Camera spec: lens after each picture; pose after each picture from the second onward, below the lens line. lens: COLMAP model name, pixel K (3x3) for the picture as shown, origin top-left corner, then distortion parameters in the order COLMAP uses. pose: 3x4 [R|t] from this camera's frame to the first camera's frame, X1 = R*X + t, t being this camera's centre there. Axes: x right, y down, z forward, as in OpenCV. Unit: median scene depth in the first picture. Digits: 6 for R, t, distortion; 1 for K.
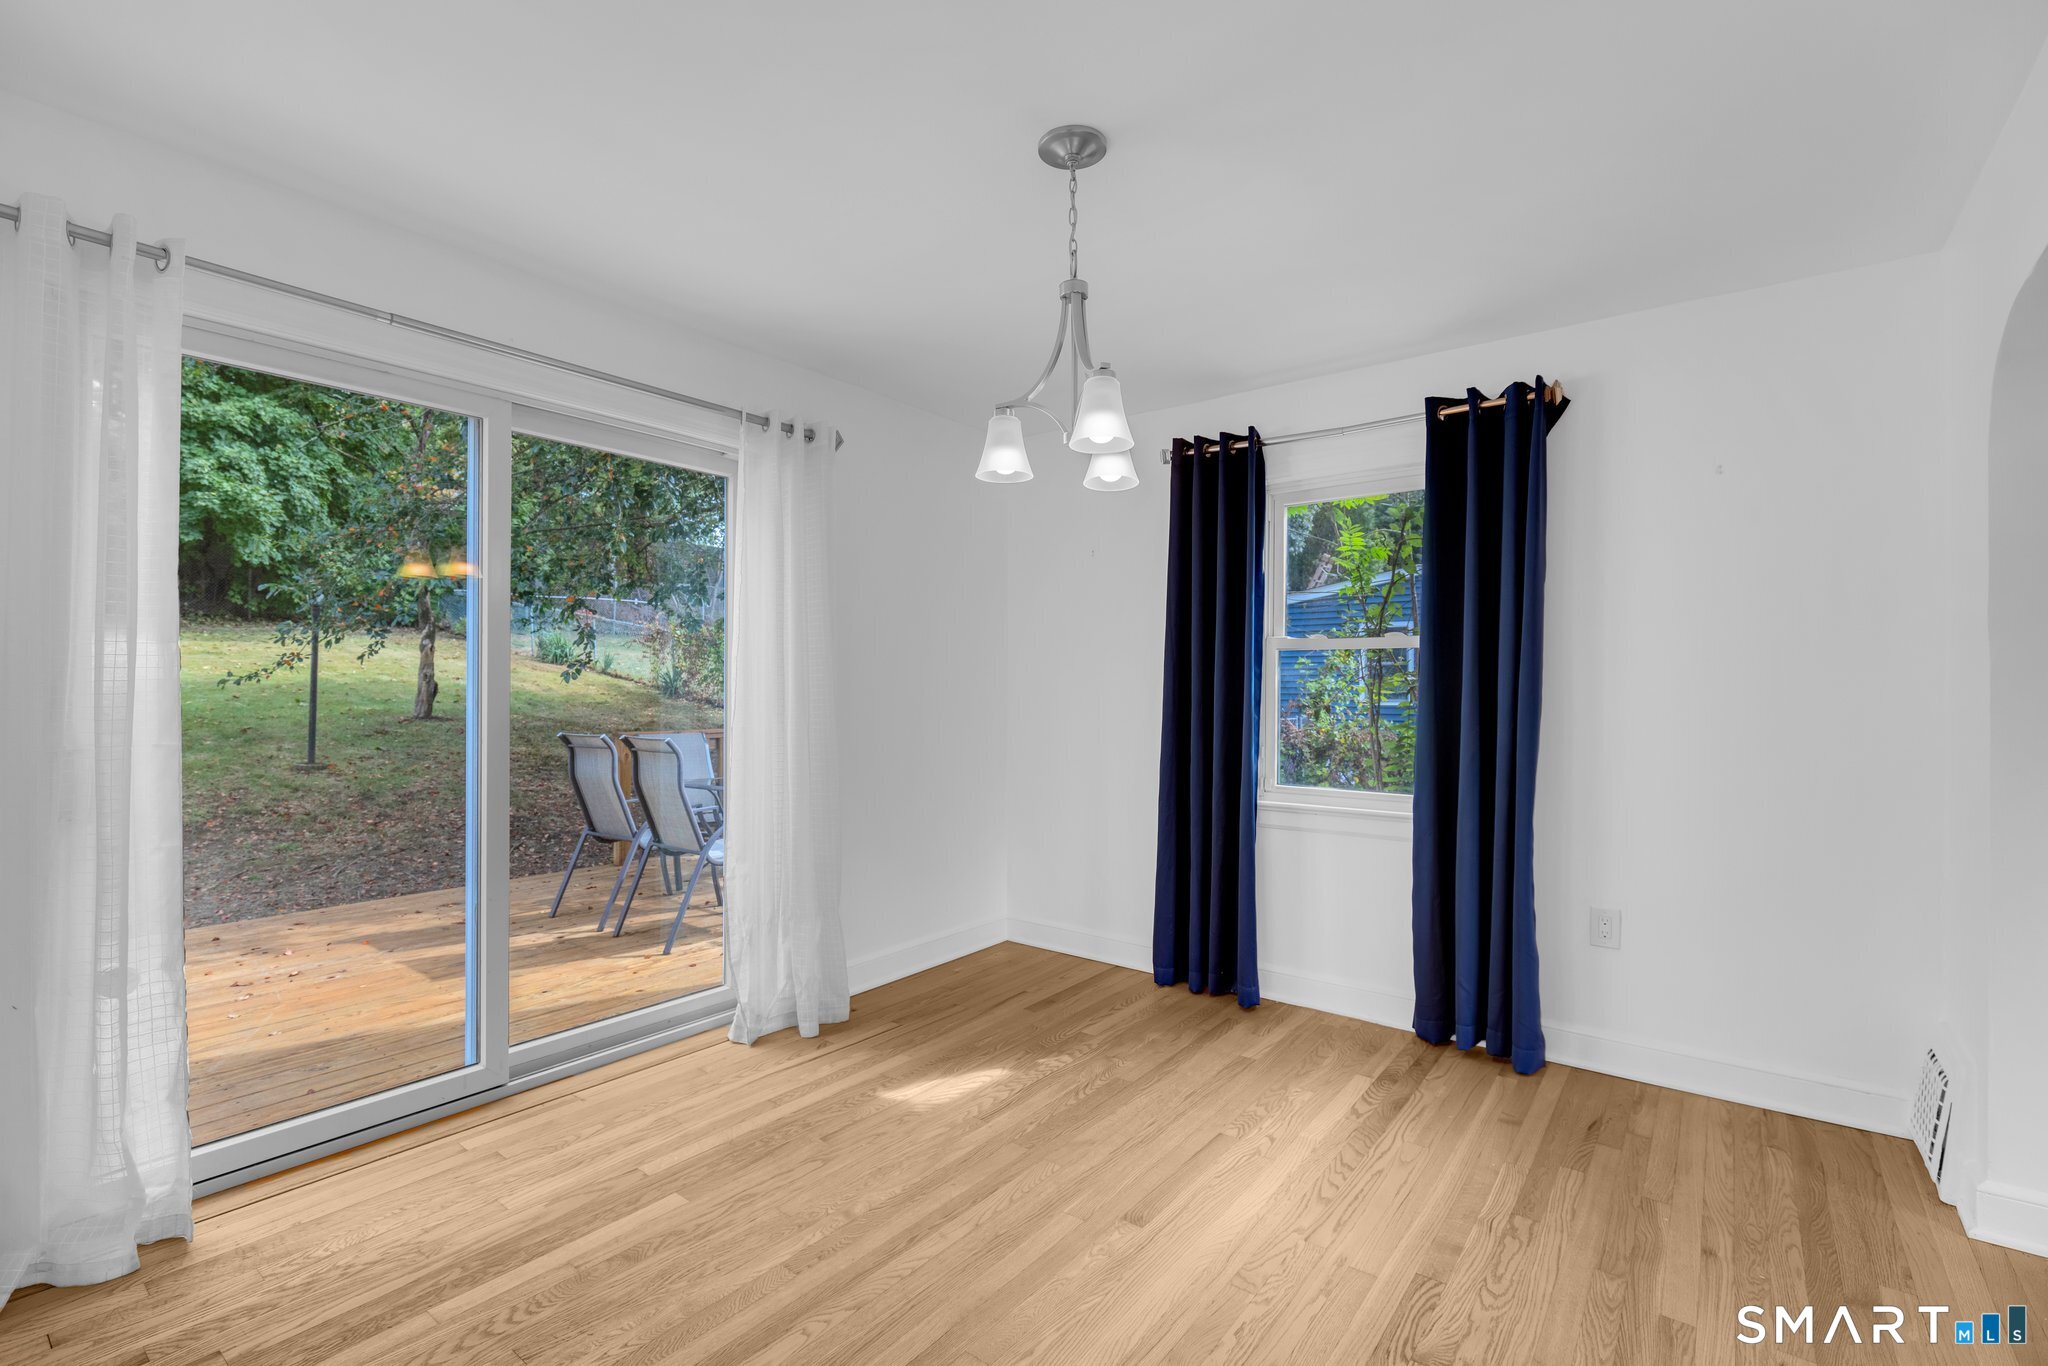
lens RADIAL K [[913.1, 0, 1021.5], [0, 913.1, 687.3], [0, 0, 1]] dist [0.001085, -0.000250]
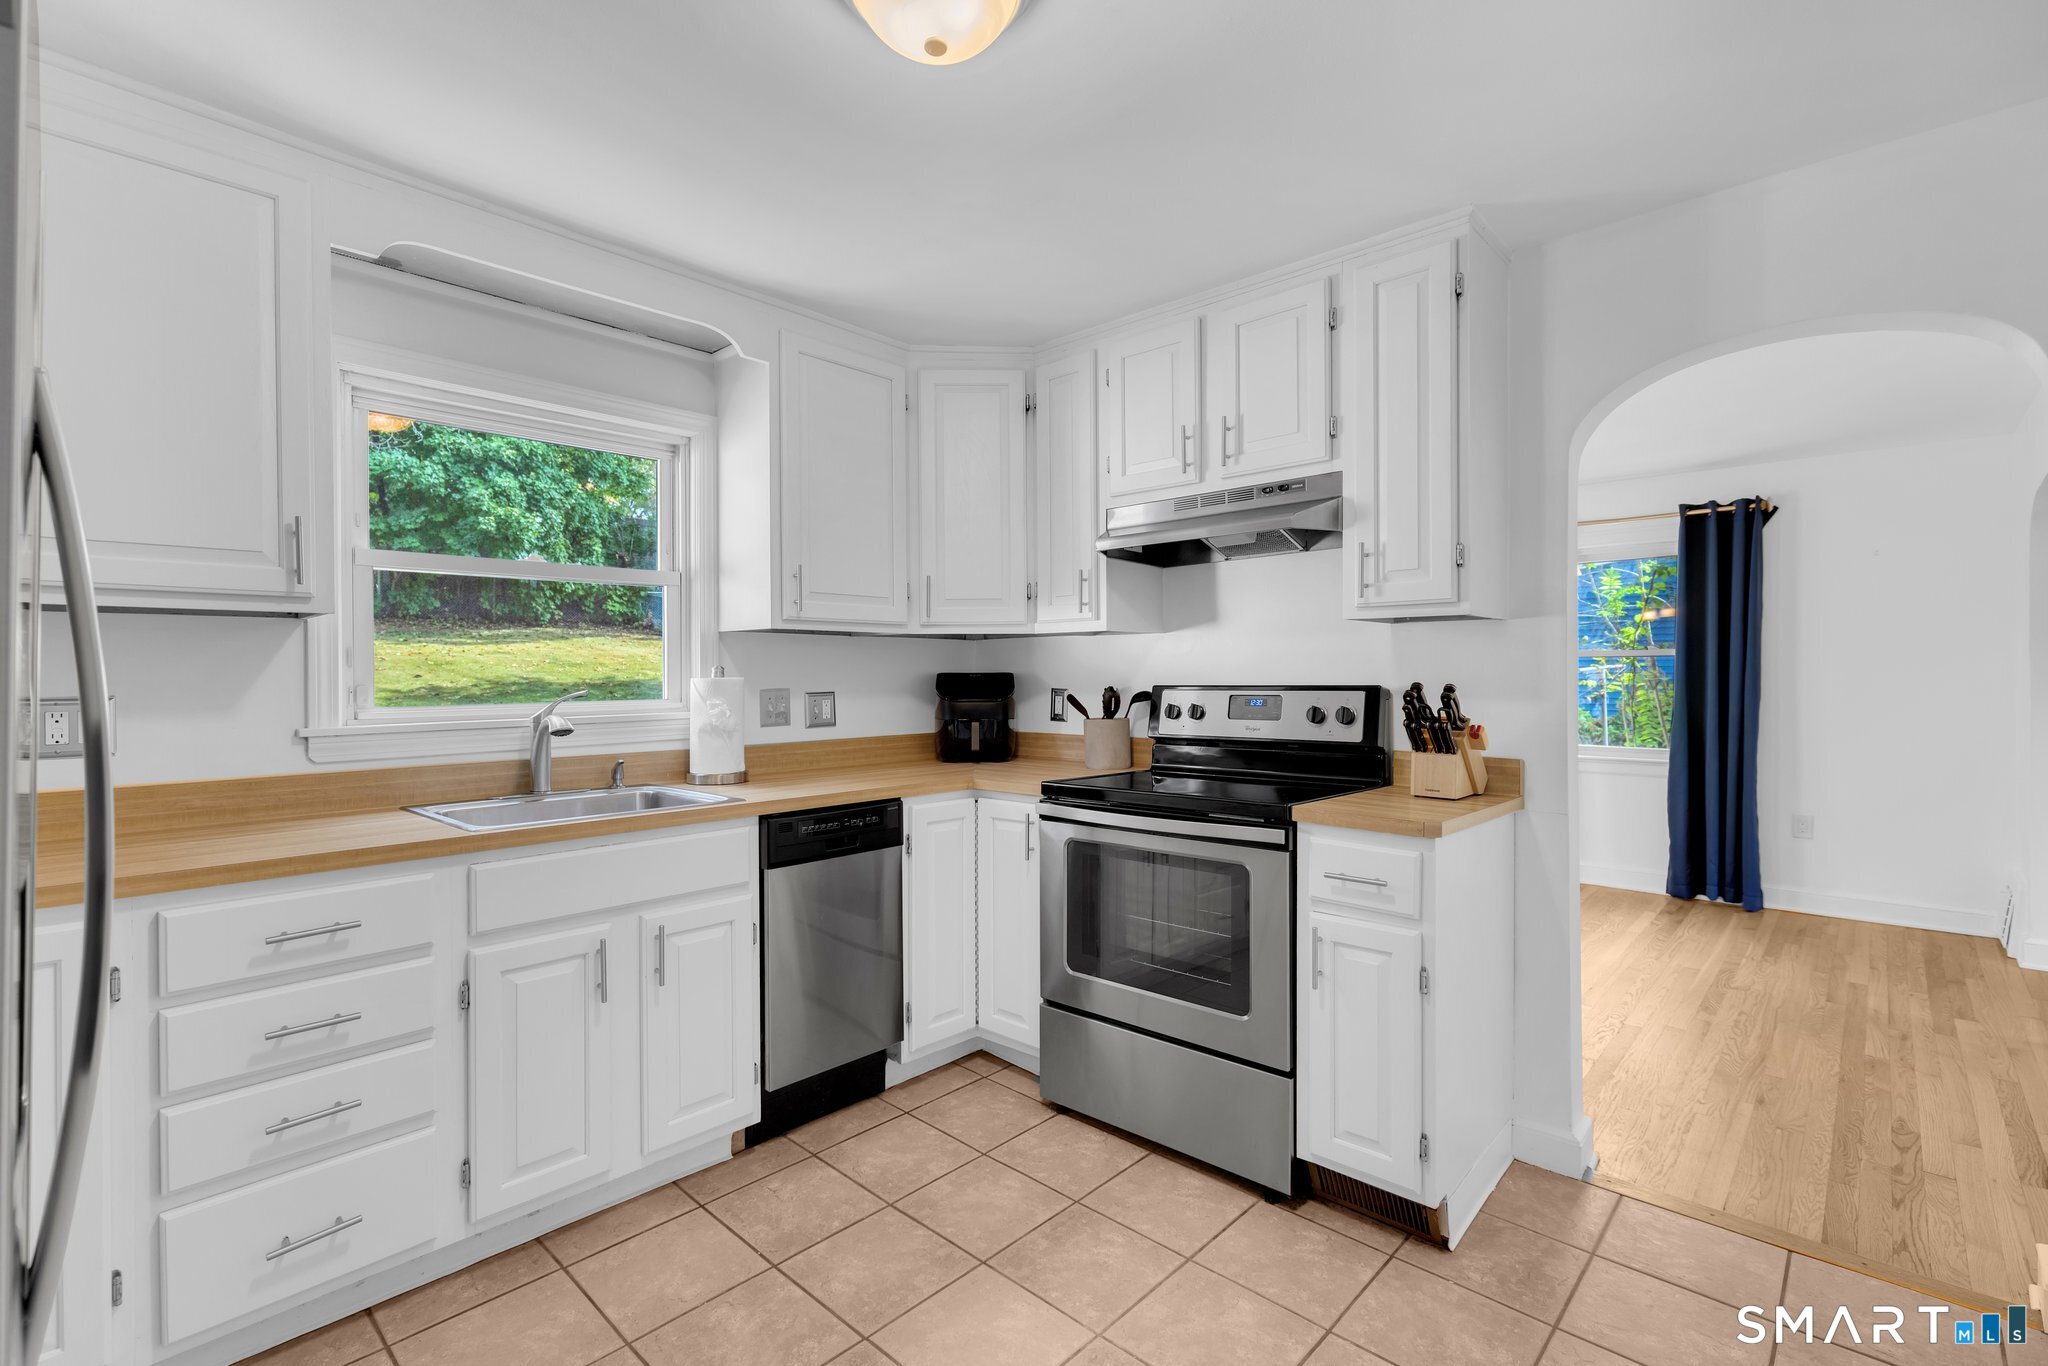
lens RADIAL K [[937.0, 0, 998.8], [0, 937.0, 676.4], [0, 0, 1]] dist [0.001172, -0.000071]
pose [[0.995156, -0.008915, -0.097907, -0.632624], [0.009412, 0.999945, 0.004618, -0.029719], [0.097860, -0.005517, 0.995185, -0.819772]]
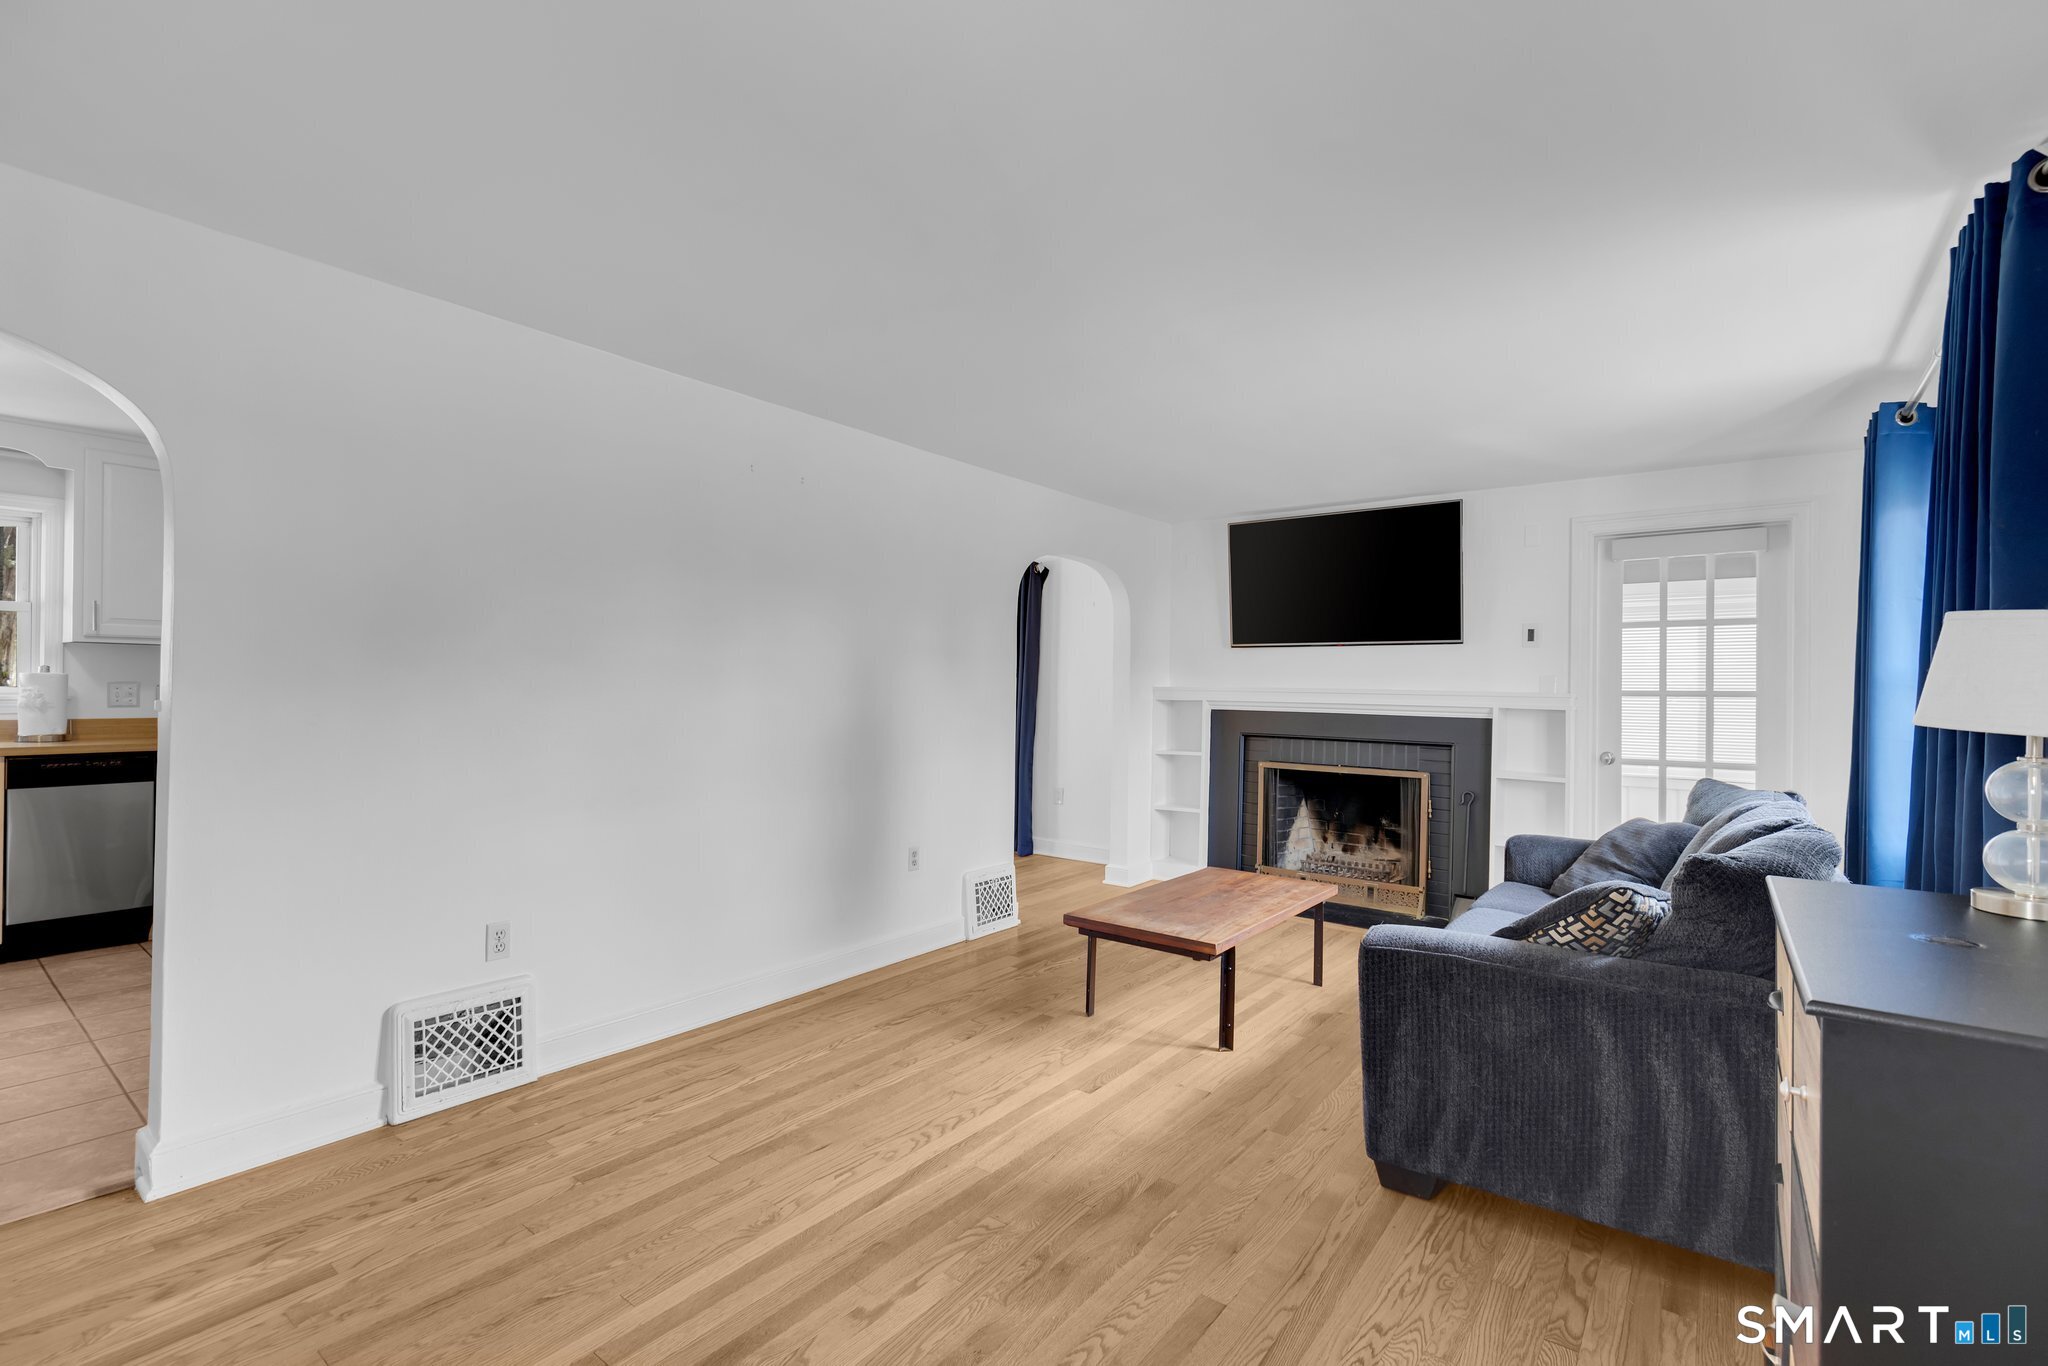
lens RADIAL K [[913.1, 0, 1021.5], [0, 913.1, 687.3], [0, 0, 1]] dist [0.001085, -0.000250]
pose [[0.999963, 0.007836, 0.003503, 0.529462], [-0.007823, 0.999963, -0.003659, -0.010216], [-0.003532, 0.003631, 0.999987, -1.338276]]
